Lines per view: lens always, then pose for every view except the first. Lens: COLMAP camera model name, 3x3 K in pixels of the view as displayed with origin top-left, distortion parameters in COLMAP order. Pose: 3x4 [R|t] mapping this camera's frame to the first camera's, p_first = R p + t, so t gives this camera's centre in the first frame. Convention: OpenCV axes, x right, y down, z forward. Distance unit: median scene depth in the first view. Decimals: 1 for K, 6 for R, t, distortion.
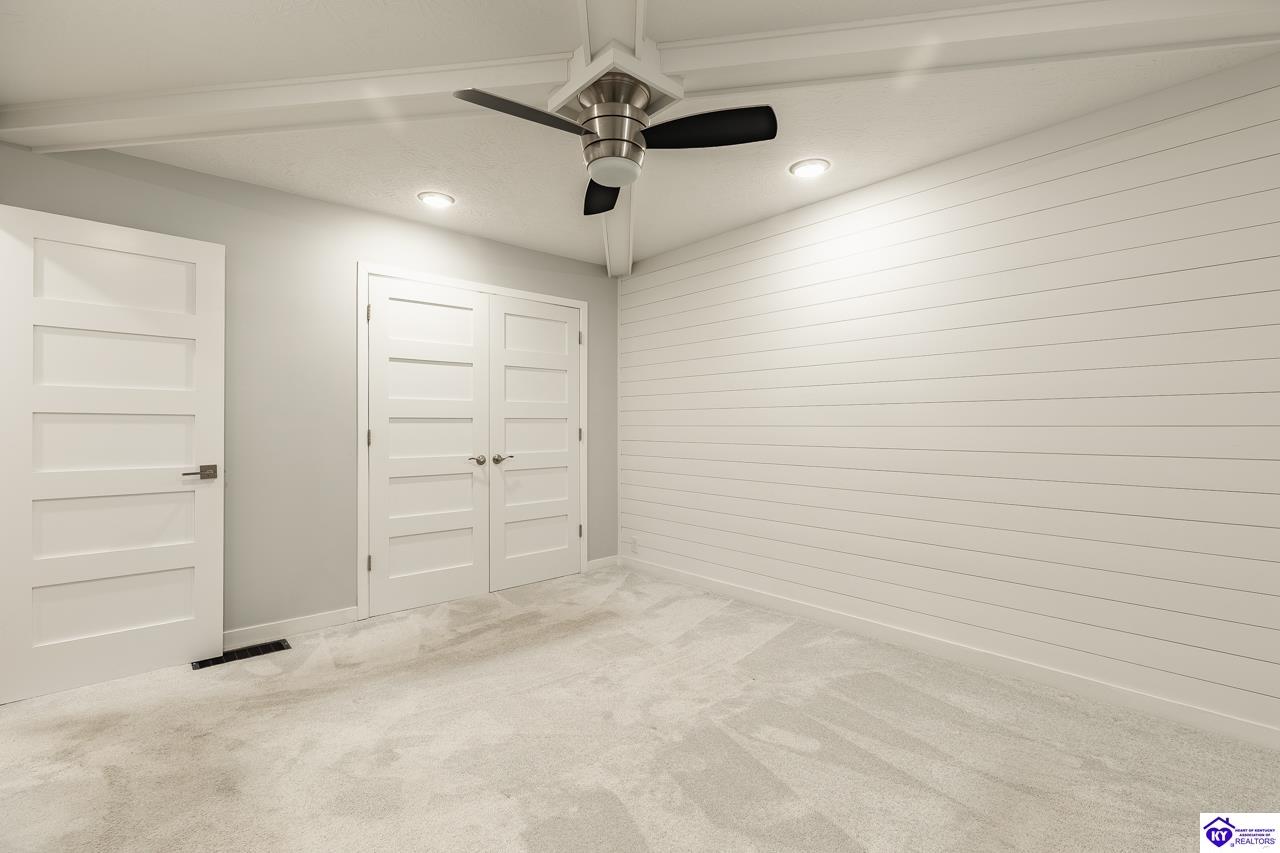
lens RADIAL K [[577.9, 0, 643.2], [0, 577.9, 424.6], [0, 0, 1]] dist [0.007926, -0.001718]
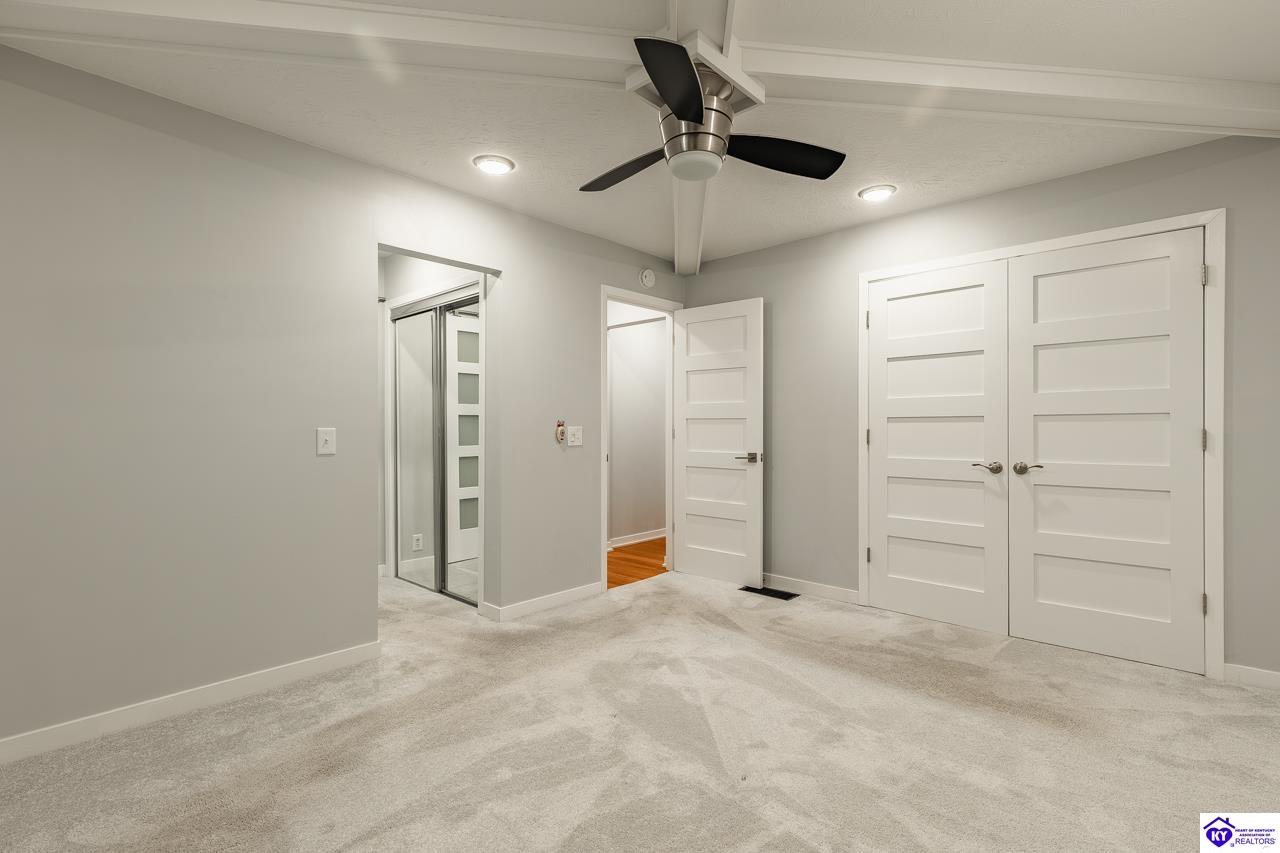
lens RADIAL K [[577.9, 0, 640.5], [0, 577.9, 427.1], [0, 0, 1]] dist [0.007926, -0.001718]
pose [[0.103765, 0.003882, -0.994594, 0.559631], [0.004800, 0.999979, 0.004404, -0.001907], [0.994590, -0.005231, 0.103744, 0.494043]]
